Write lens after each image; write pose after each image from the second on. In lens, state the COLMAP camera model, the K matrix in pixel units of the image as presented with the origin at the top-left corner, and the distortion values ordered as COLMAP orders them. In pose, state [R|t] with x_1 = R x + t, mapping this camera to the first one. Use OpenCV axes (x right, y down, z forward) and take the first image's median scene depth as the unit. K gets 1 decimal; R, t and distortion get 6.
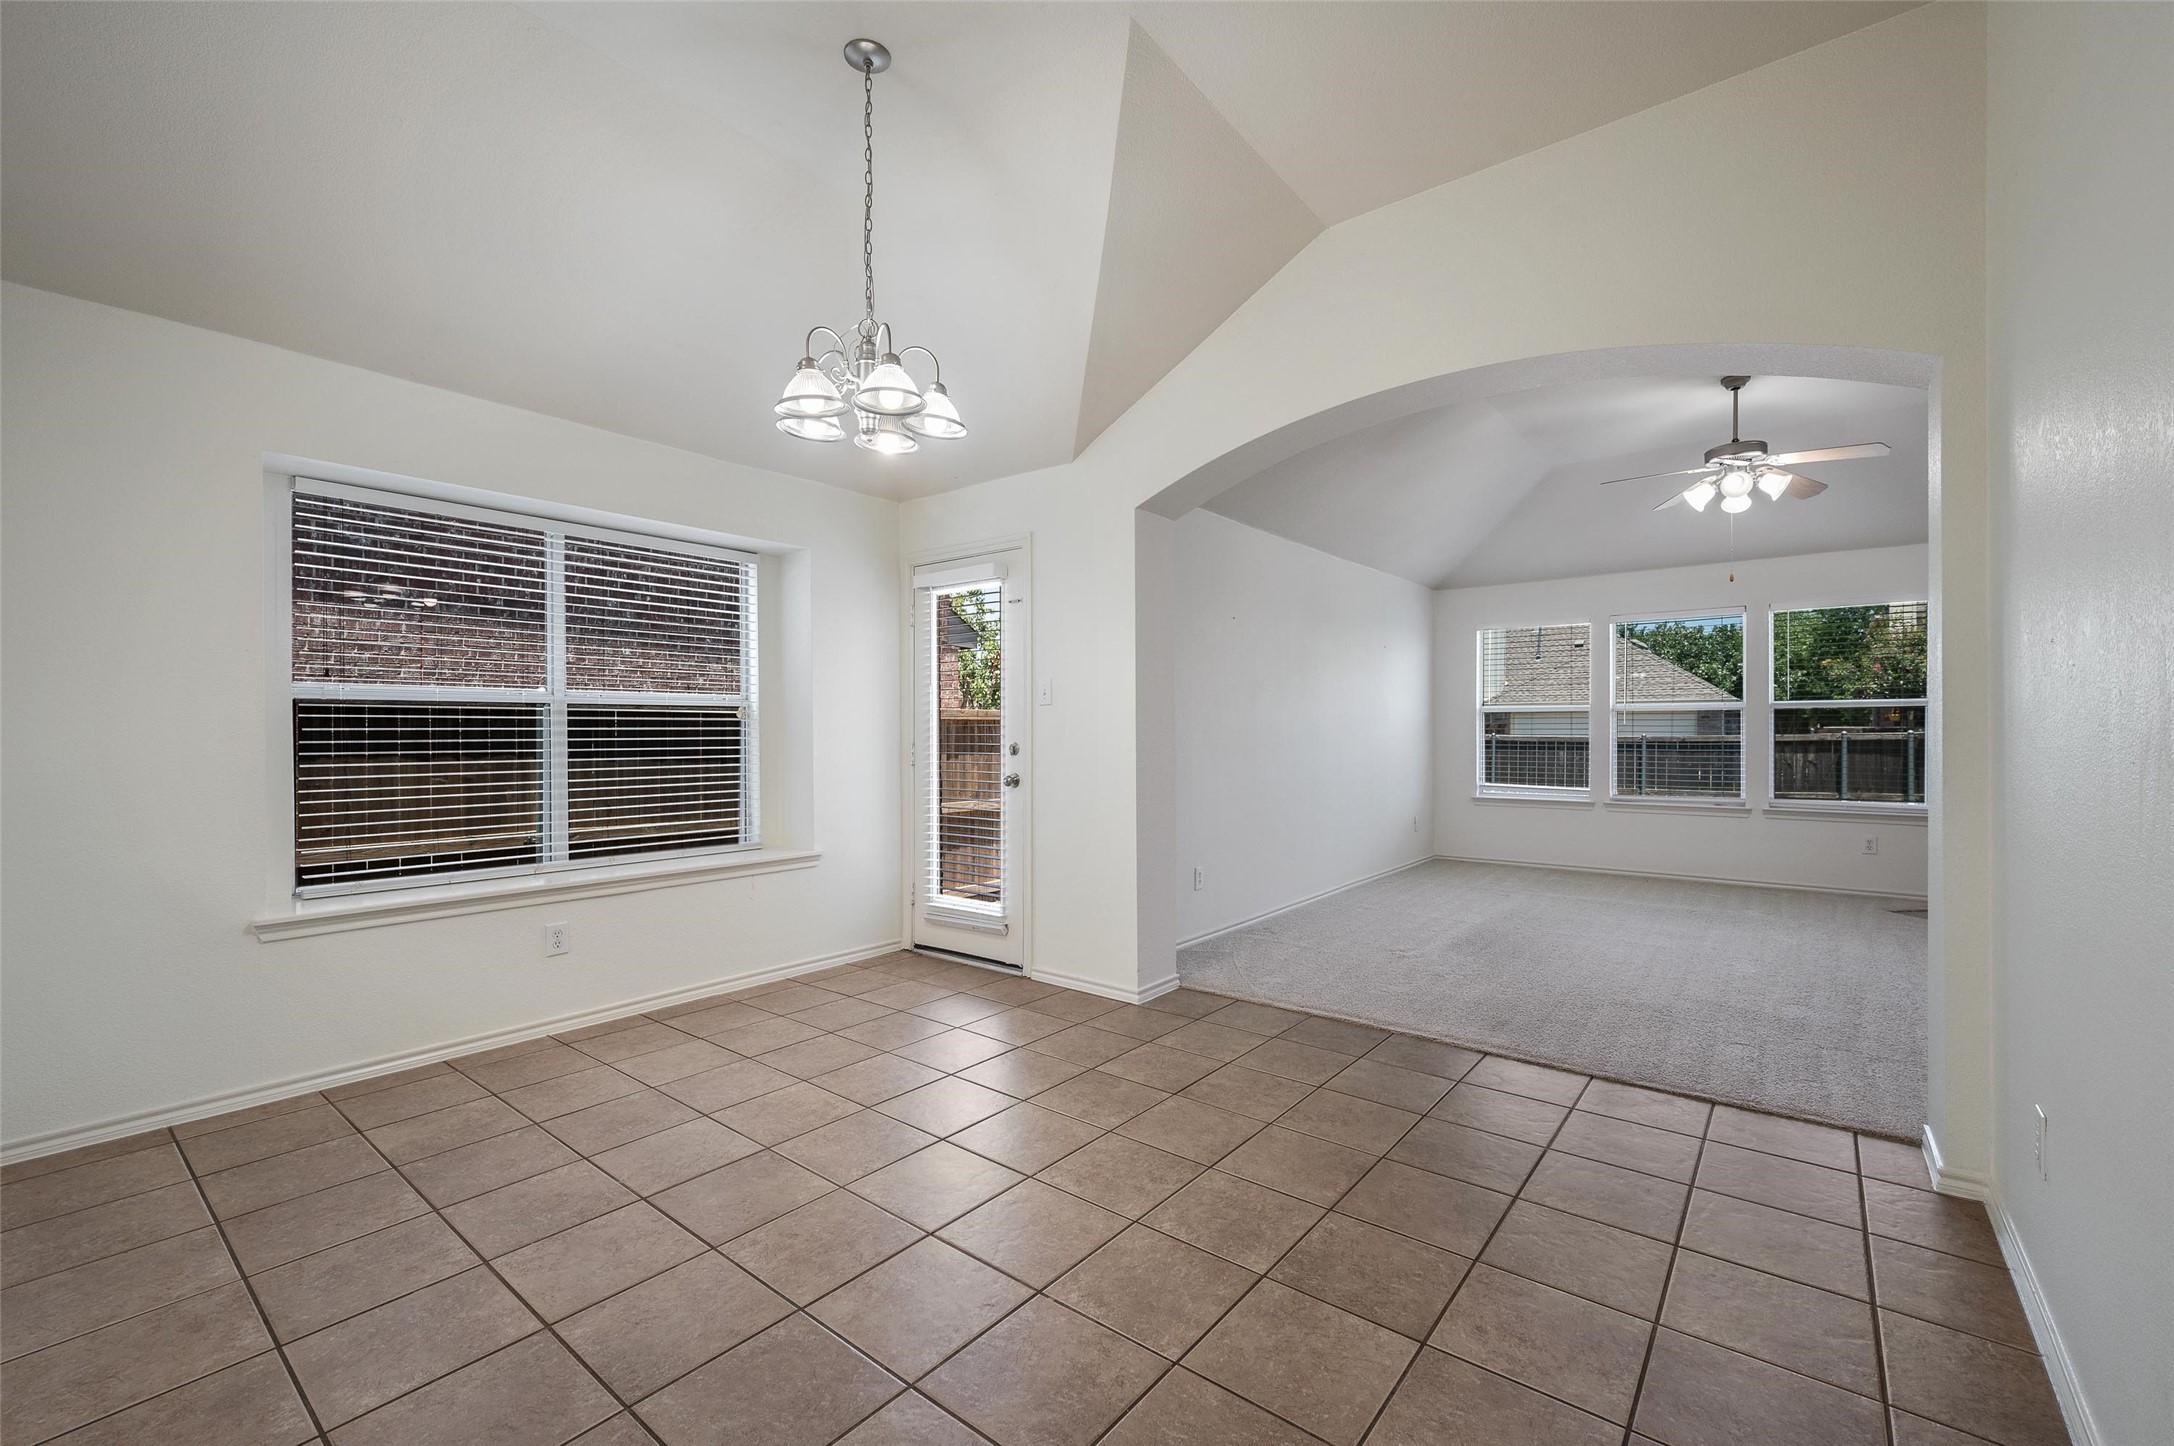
lens RADIAL K [[871.4, 0, 1114.5], [0, 871.4, 723.5], [0, 0, 1]] dist [-0.002237, 0.000337]
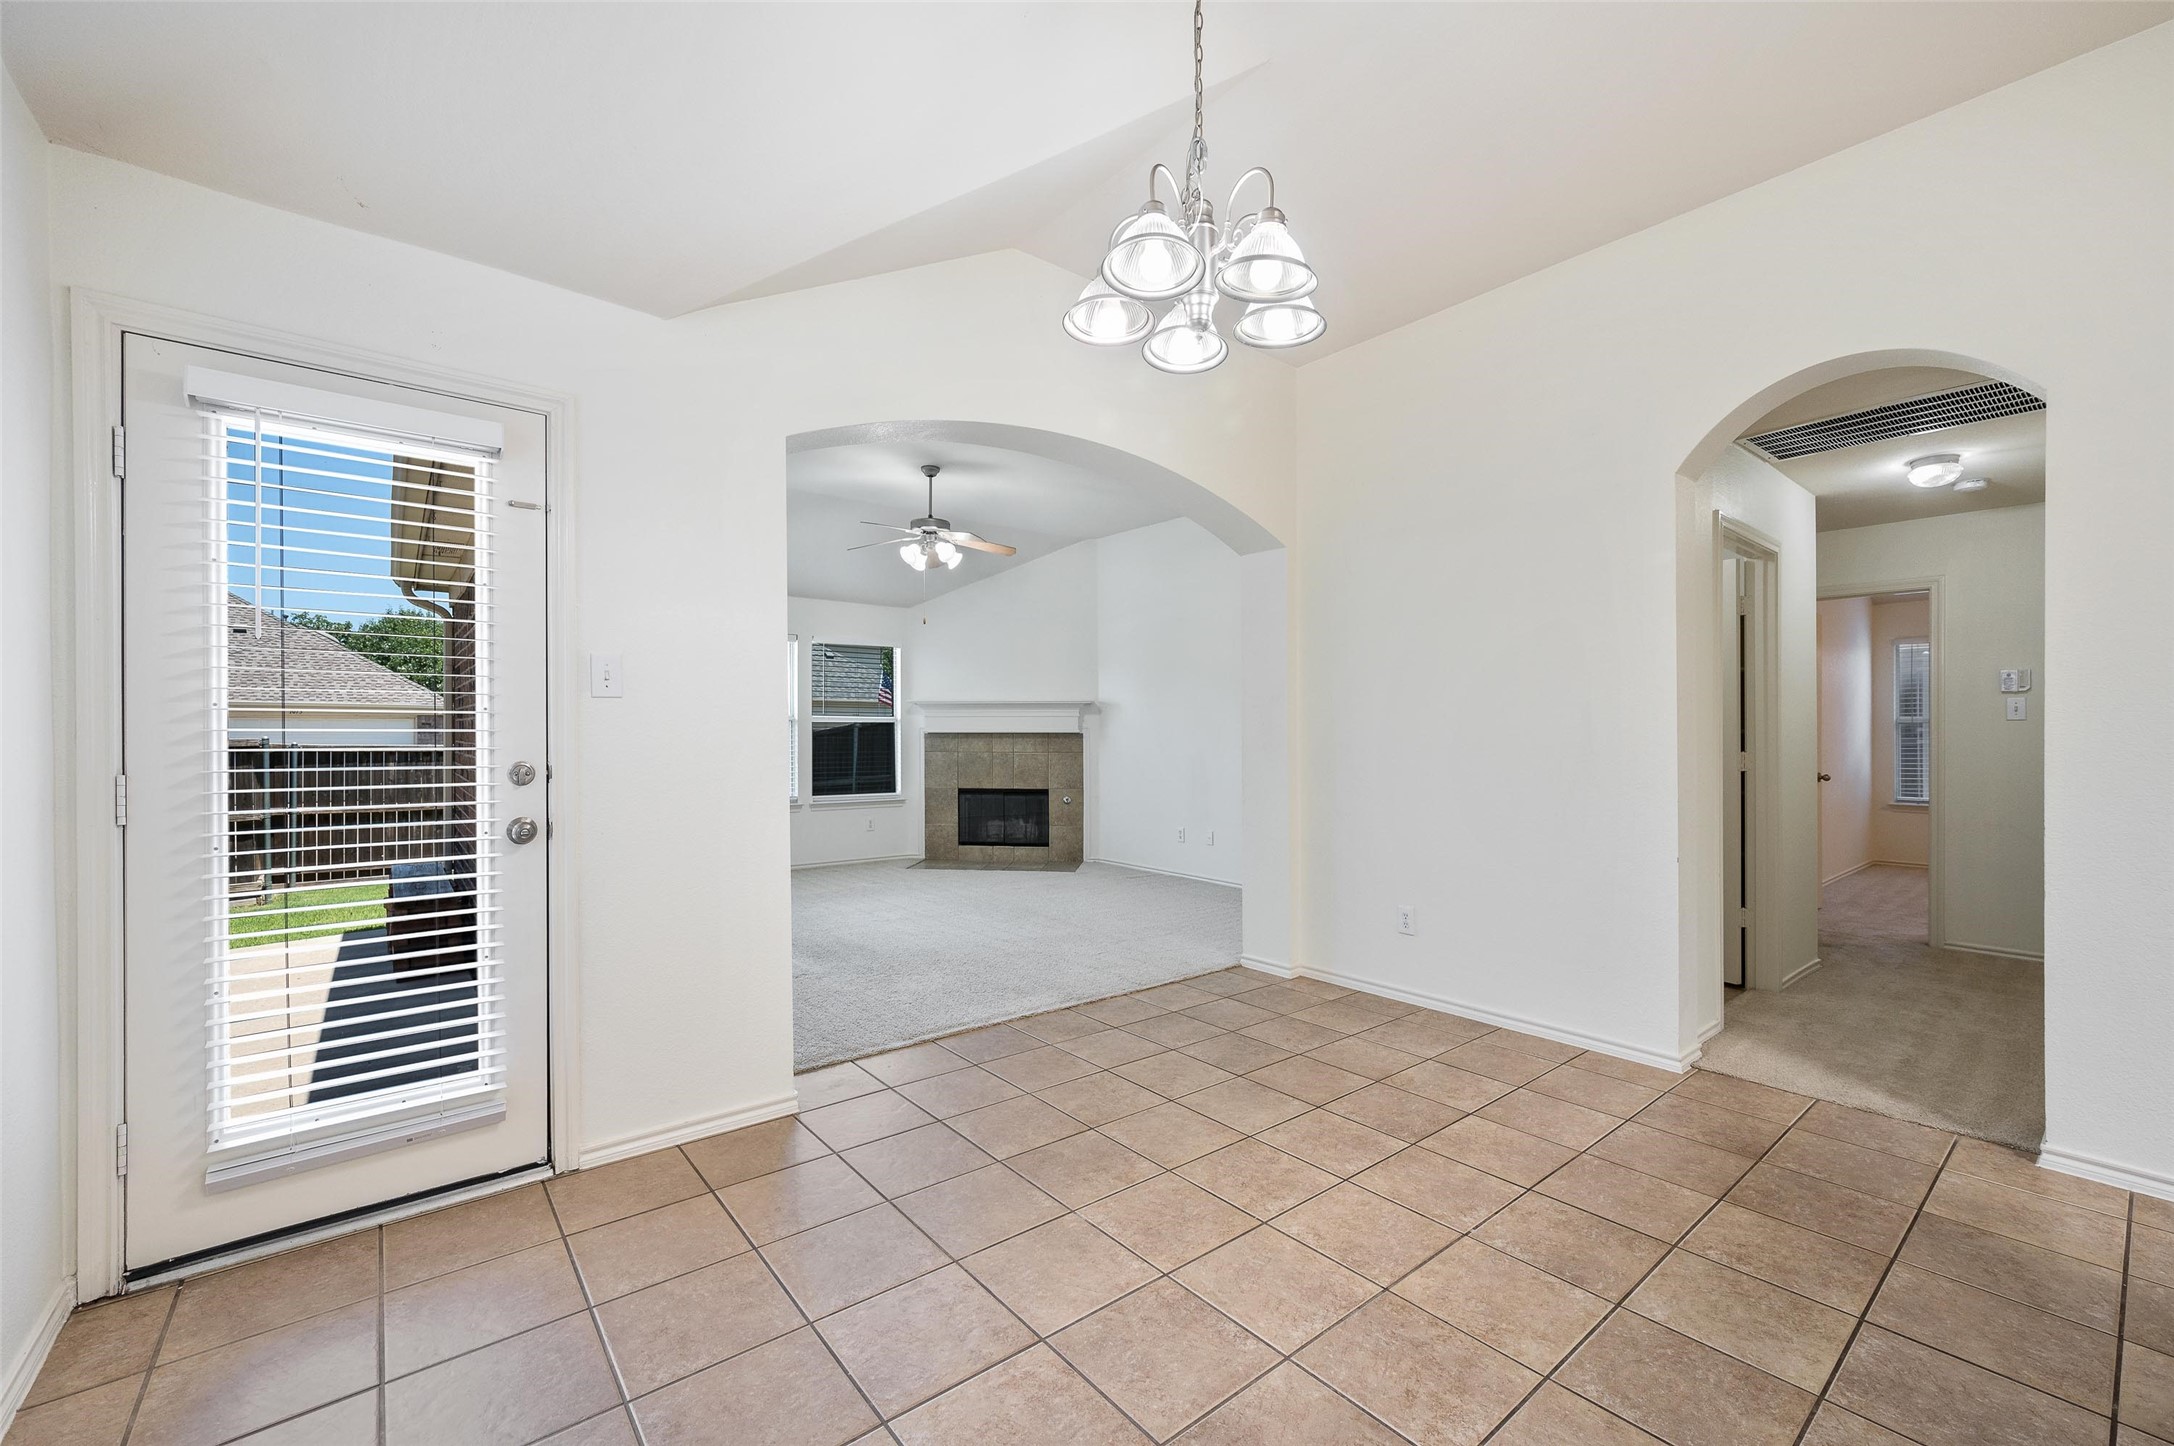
lens RADIAL K [[871.4, 0, 1081.5], [0, 871.4, 749.4], [0, 0, 1]] dist [-0.002237, 0.000337]
pose [[0.250592, -0.019964, 0.967887, -0.526605], [-0.009552, 0.999688, 0.023093, -0.009335], [-0.968046, -0.015033, 0.250323, 0.477722]]
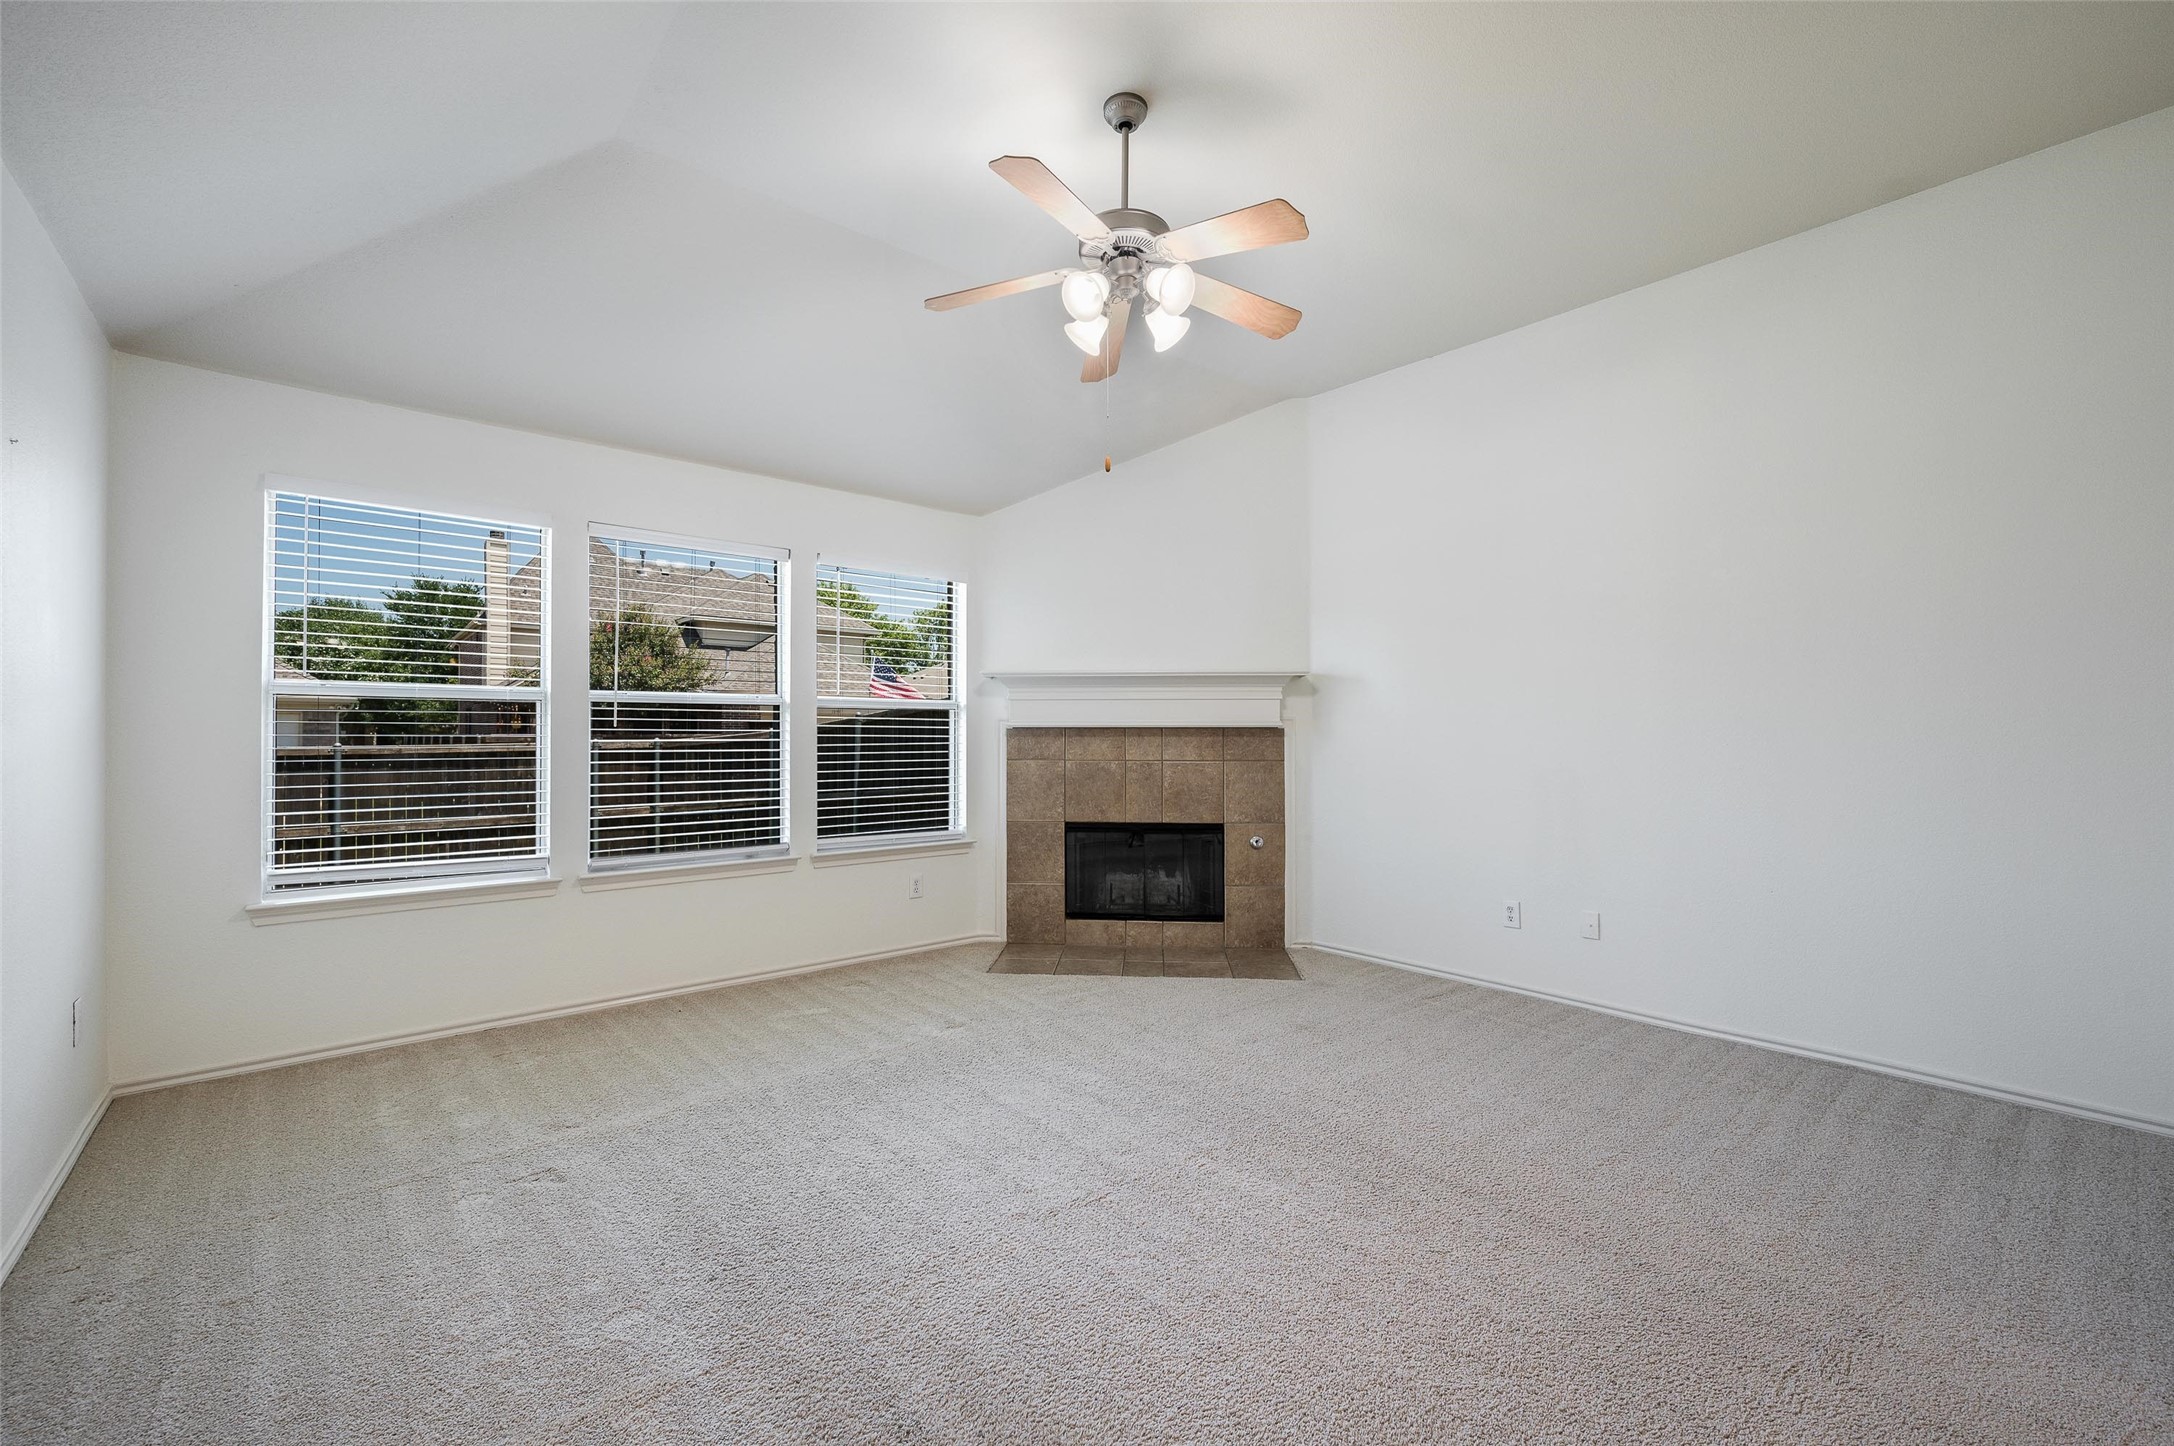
lens RADIAL K [[871.4, 0, 1107.9], [0, 871.4, 730.2], [0, 0, 1]] dist [-0.002237, 0.000337]
pose [[0.192372, 0.003558, 0.981316, 0.155038], [-0.008127, 0.999965, -0.002033, 0.005816], [-0.981288, -0.007584, 0.192394, 0.943585]]
